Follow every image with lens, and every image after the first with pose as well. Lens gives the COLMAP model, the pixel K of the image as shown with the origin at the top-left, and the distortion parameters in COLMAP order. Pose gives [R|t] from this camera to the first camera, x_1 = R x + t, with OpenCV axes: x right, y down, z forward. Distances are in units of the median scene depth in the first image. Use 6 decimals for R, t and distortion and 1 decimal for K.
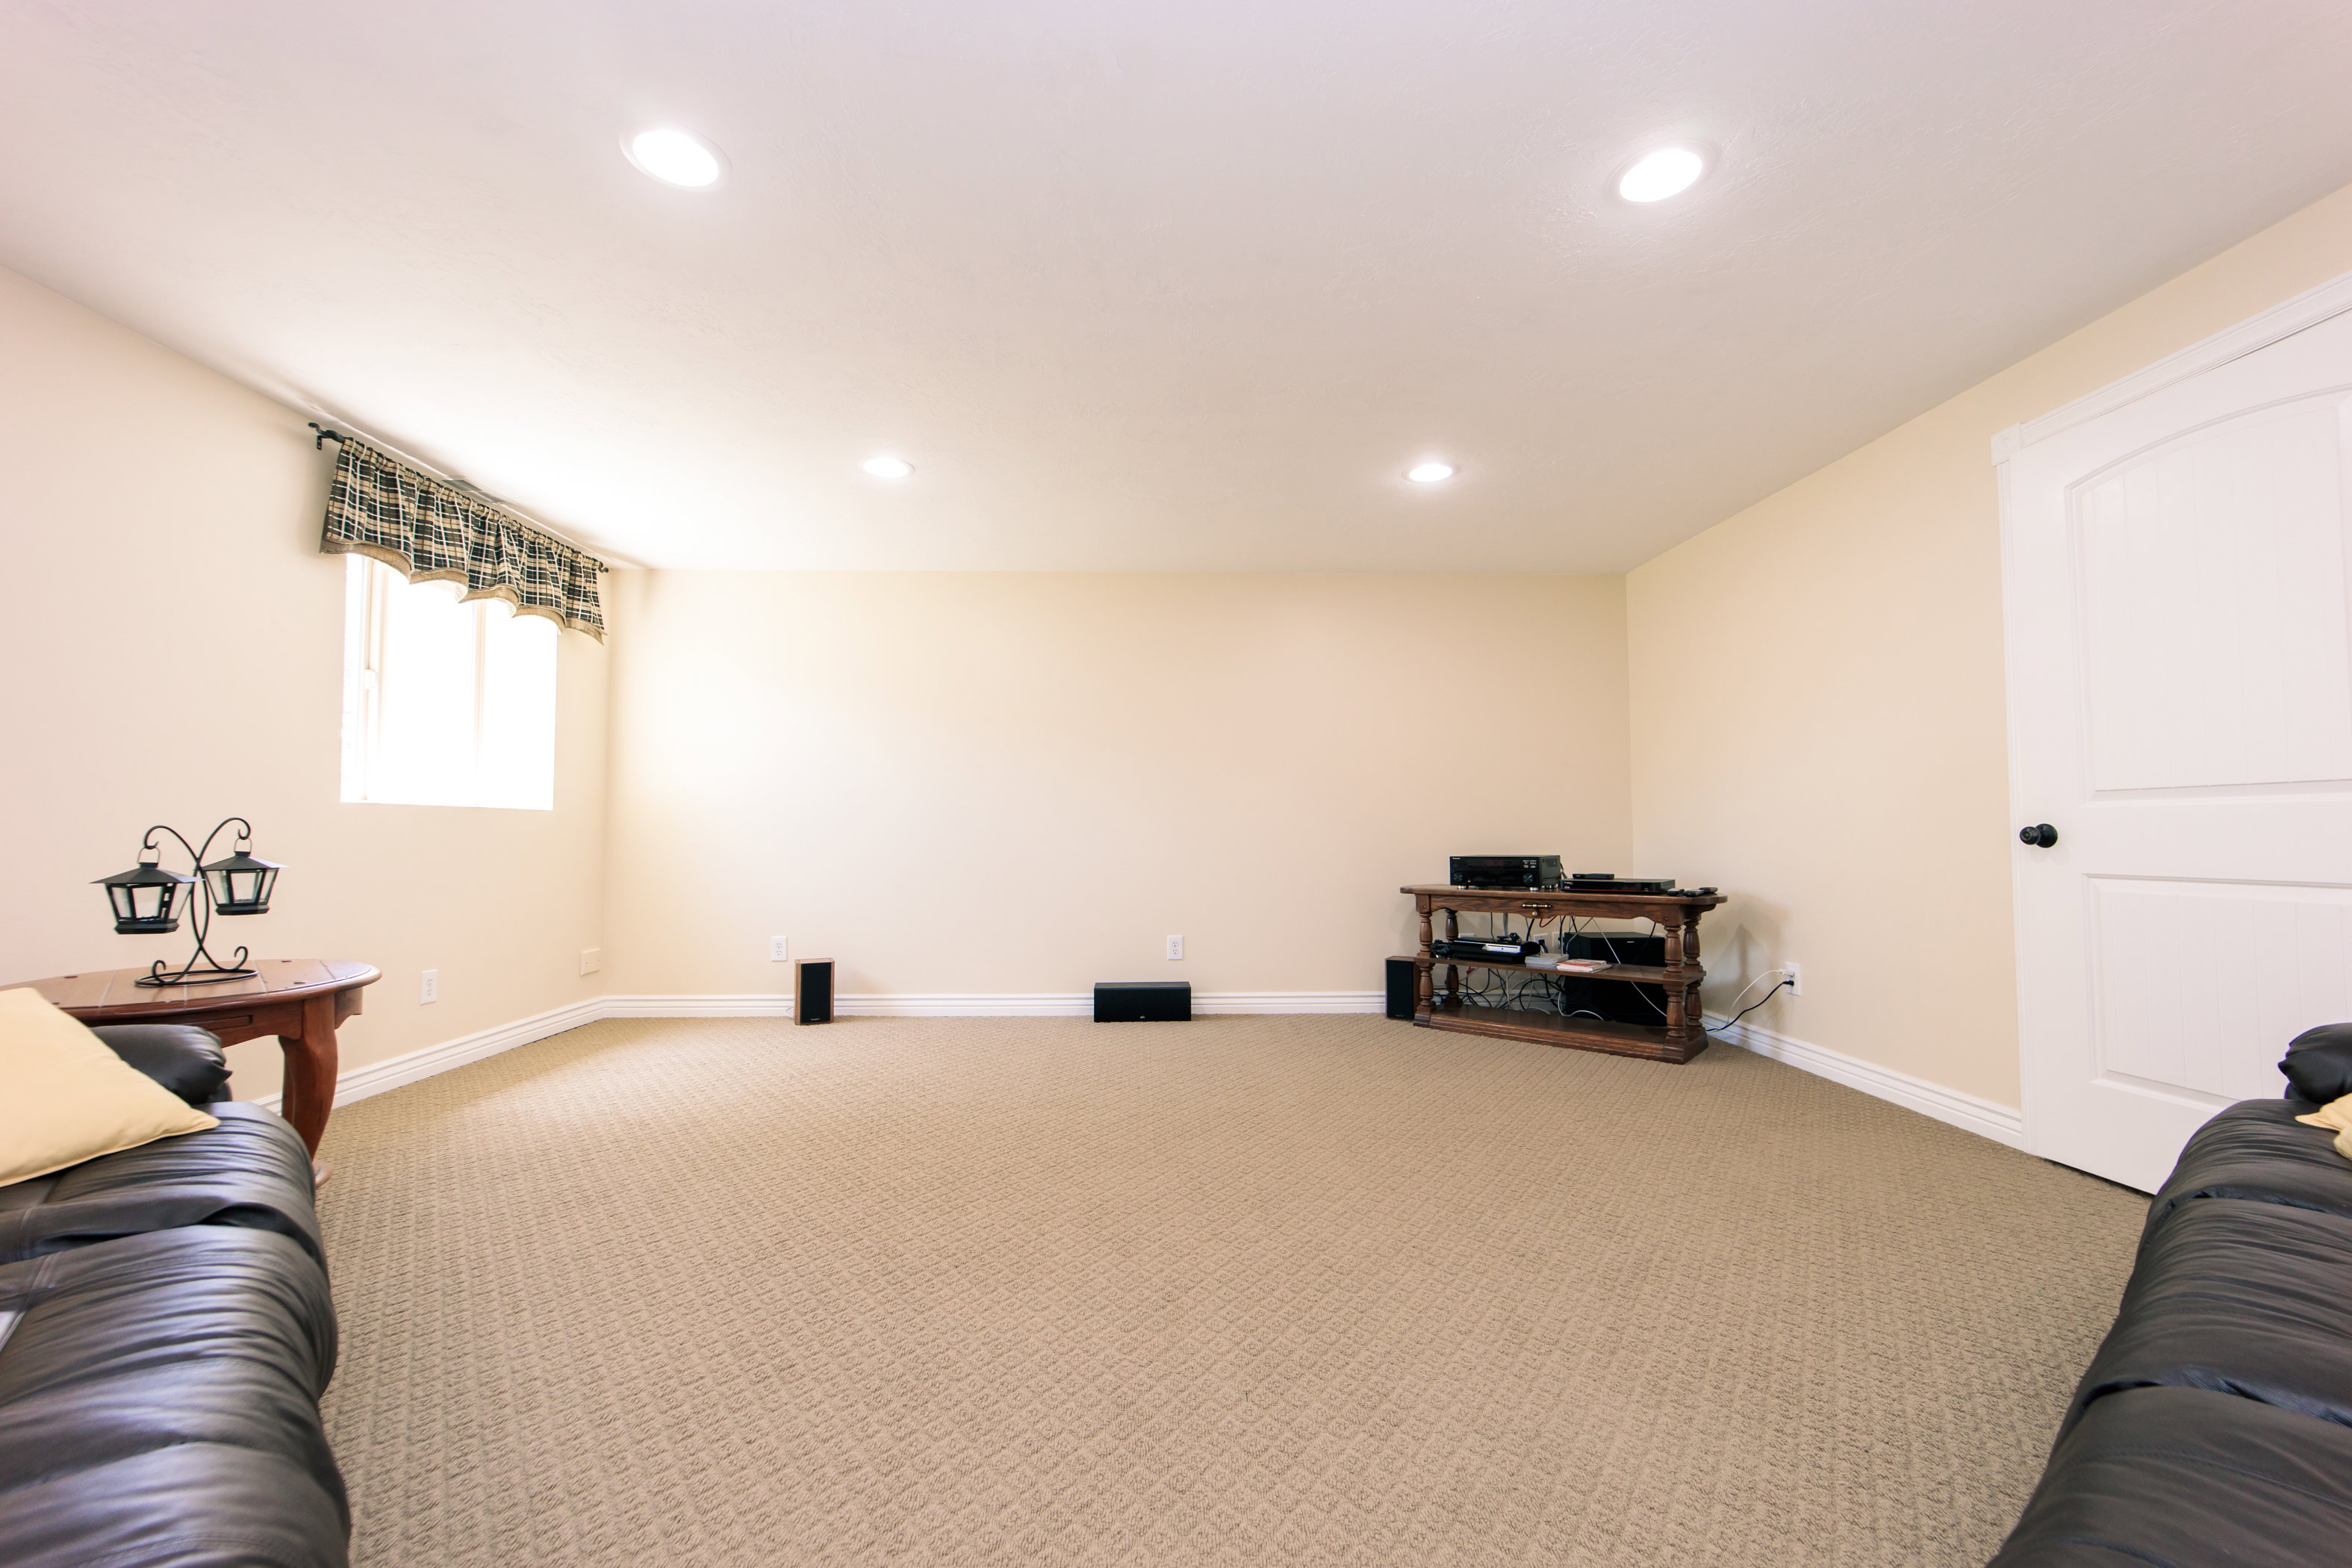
lens RADIAL K [[929.7, 0, 1174.4], [0, 929.7, 797.8], [0, 0, 1]] dist [-0.022648, 0.000154]
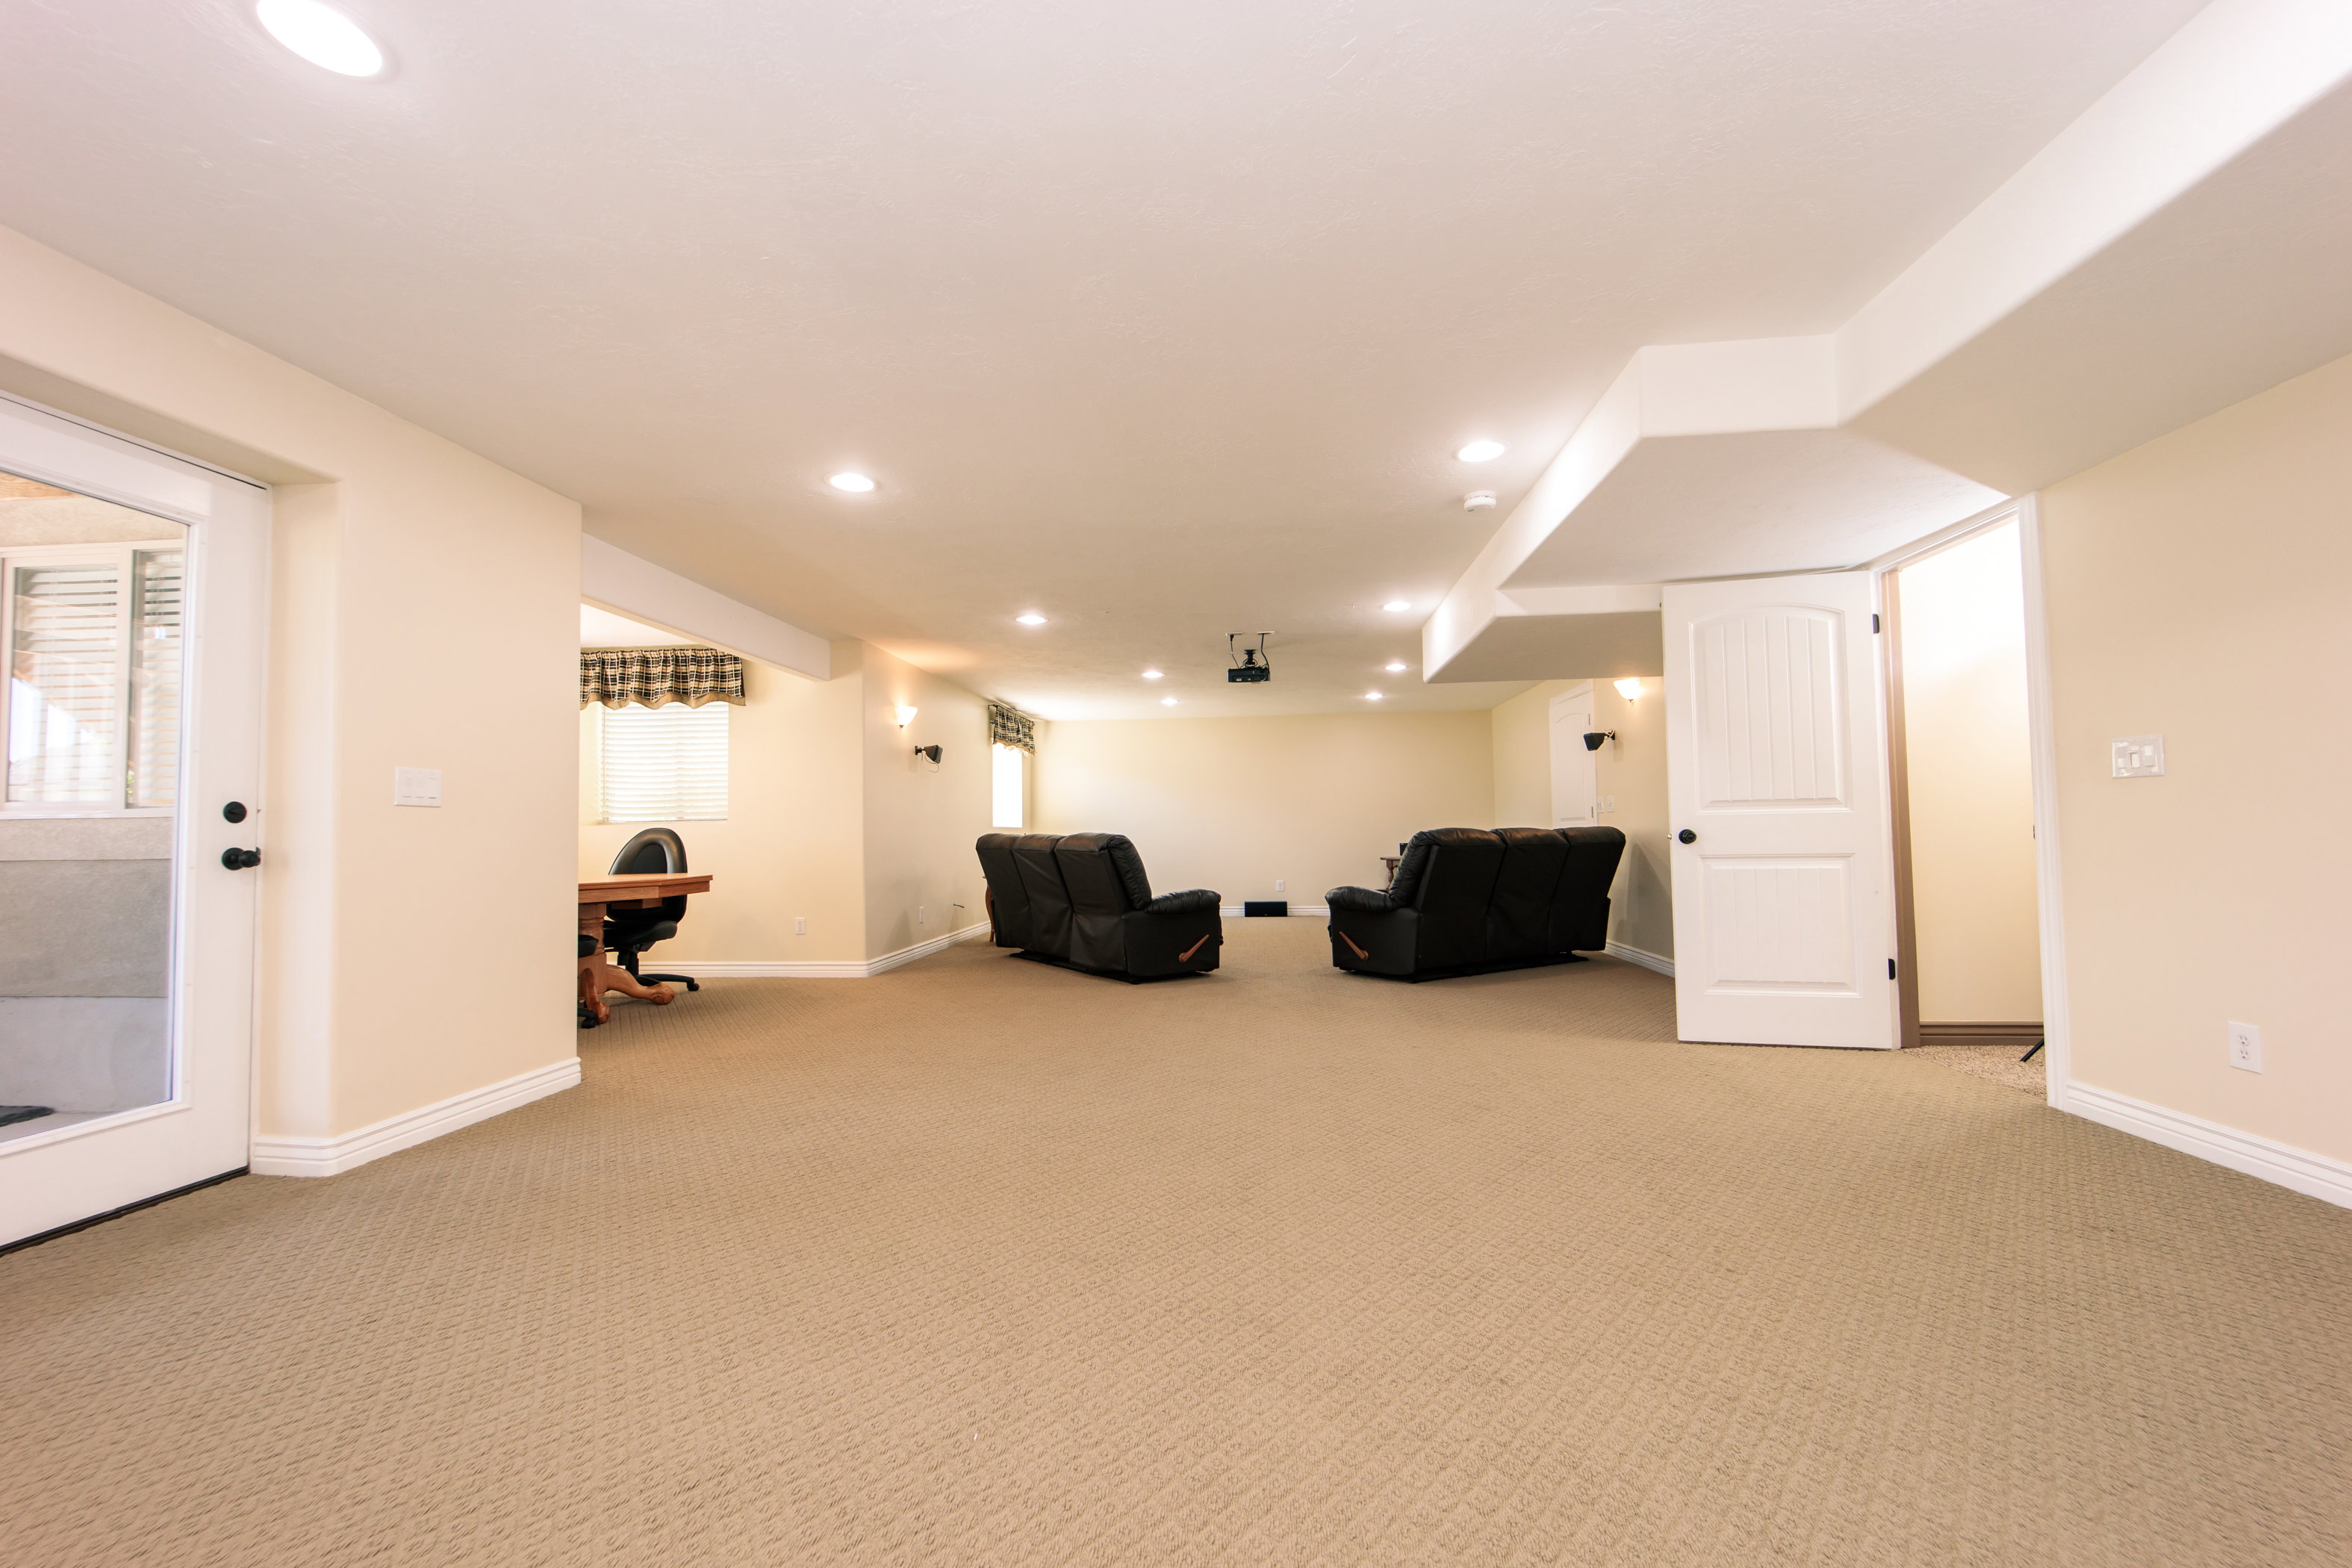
lens RADIAL K [[929.7, 0, 1174.4], [0, 929.7, 797.8], [0, 0, 1]] dist [-0.022648, 0.000154]
pose [[0.986158, -0.010523, -0.165472, 0.121708], [0.009658, 0.999935, -0.006030, -0.045993], [0.165525, 0.004348, 0.986196, -1.286936]]
